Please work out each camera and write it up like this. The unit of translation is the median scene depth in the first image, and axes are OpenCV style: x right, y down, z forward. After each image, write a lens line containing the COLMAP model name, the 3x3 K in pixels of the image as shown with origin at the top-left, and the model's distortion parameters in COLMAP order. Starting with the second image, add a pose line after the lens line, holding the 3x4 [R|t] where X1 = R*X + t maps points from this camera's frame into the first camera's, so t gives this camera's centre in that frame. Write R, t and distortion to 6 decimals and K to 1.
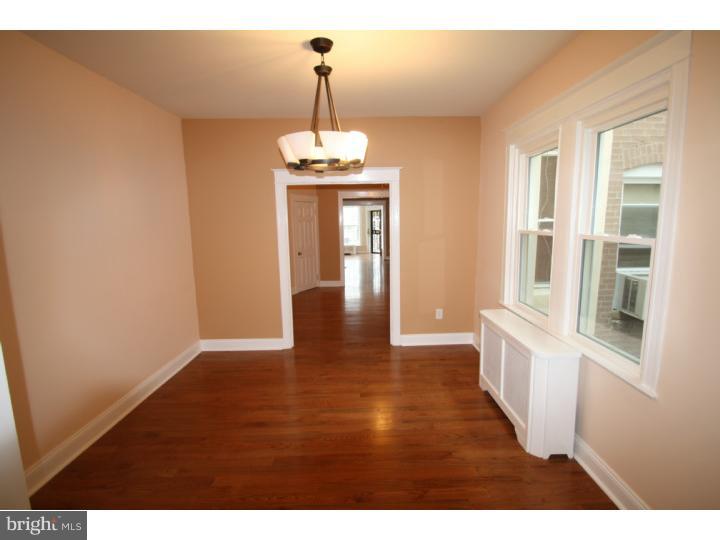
lens RADIAL K [[349.5, 0, 374.8], [0, 349.5, 270.4], [0, 0, 1]] dist [0.000606, -0.014933]
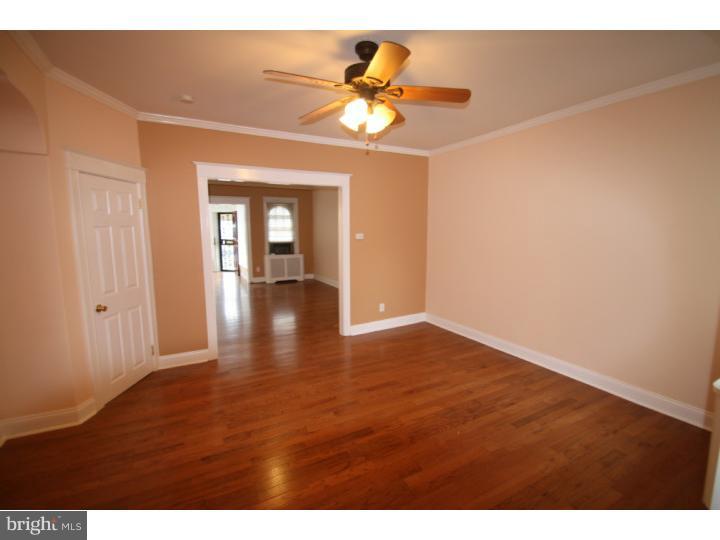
lens RADIAL K [[349.5, 0, 374.8], [0, 349.5, 270.4], [0, 0, 1]] dist [0.000606, -0.014933]
pose [[0.893835, -0.040812, 0.446535, -0.051243], [0.049815, 0.998723, -0.008437, -0.031947], [-0.445620, 0.029785, 0.894727, 0.232396]]
